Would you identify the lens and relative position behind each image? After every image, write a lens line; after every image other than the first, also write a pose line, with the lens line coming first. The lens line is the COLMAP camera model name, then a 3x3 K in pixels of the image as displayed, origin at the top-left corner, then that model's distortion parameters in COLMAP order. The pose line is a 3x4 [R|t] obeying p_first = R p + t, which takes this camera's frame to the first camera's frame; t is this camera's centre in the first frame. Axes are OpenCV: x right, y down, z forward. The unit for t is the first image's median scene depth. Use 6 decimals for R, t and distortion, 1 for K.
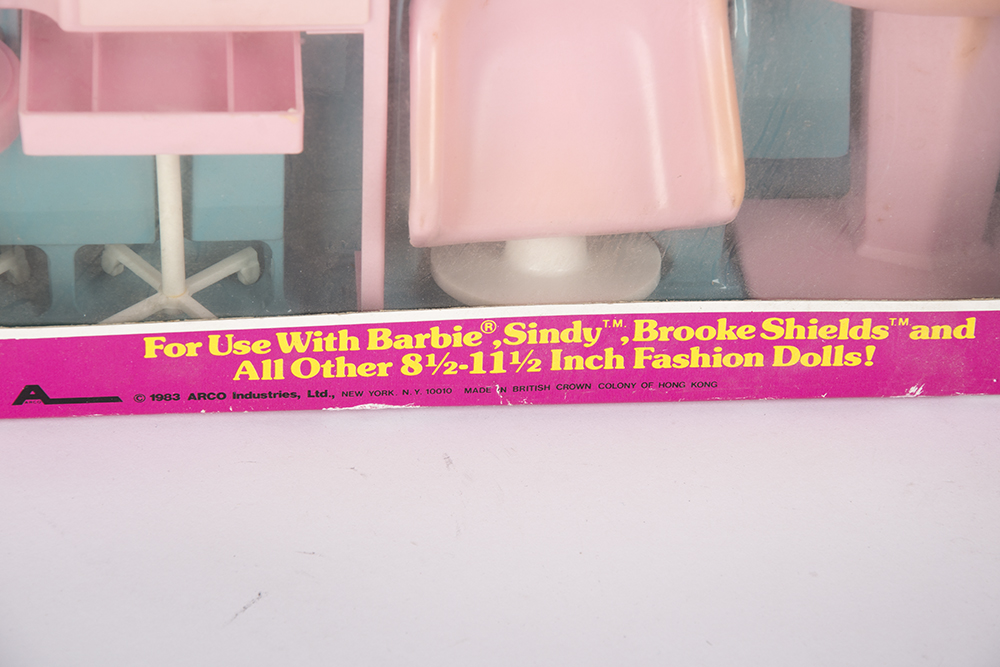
lens RADIAL K [[4087.5, 0, 509.0], [0, 4087.5, 340.0], [0, 0, 1]] dist [1.178982, 0.000000]
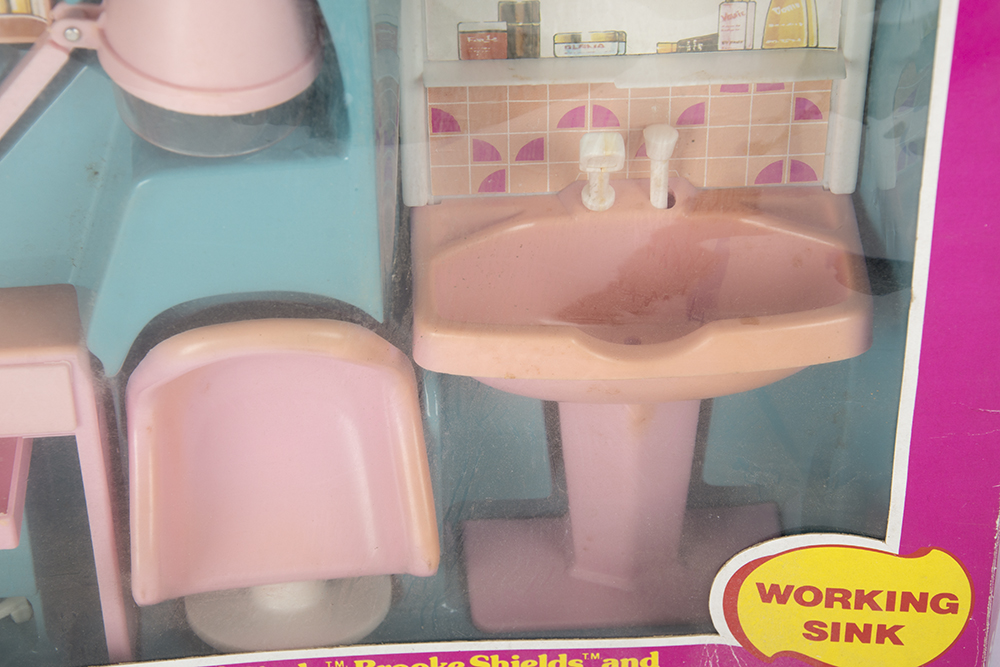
lens RADIAL K [[2772.8, 0, 489.5], [0, 2772.8, 367.2], [0, 0, 1]] dist [0.484776, 0.000000]
pose [[0.997660, -0.019344, -0.065577, 0.118550], [0.022620, 0.998514, 0.049584, -0.121380], [0.064521, -0.050951, 0.996615, 0.249016]]
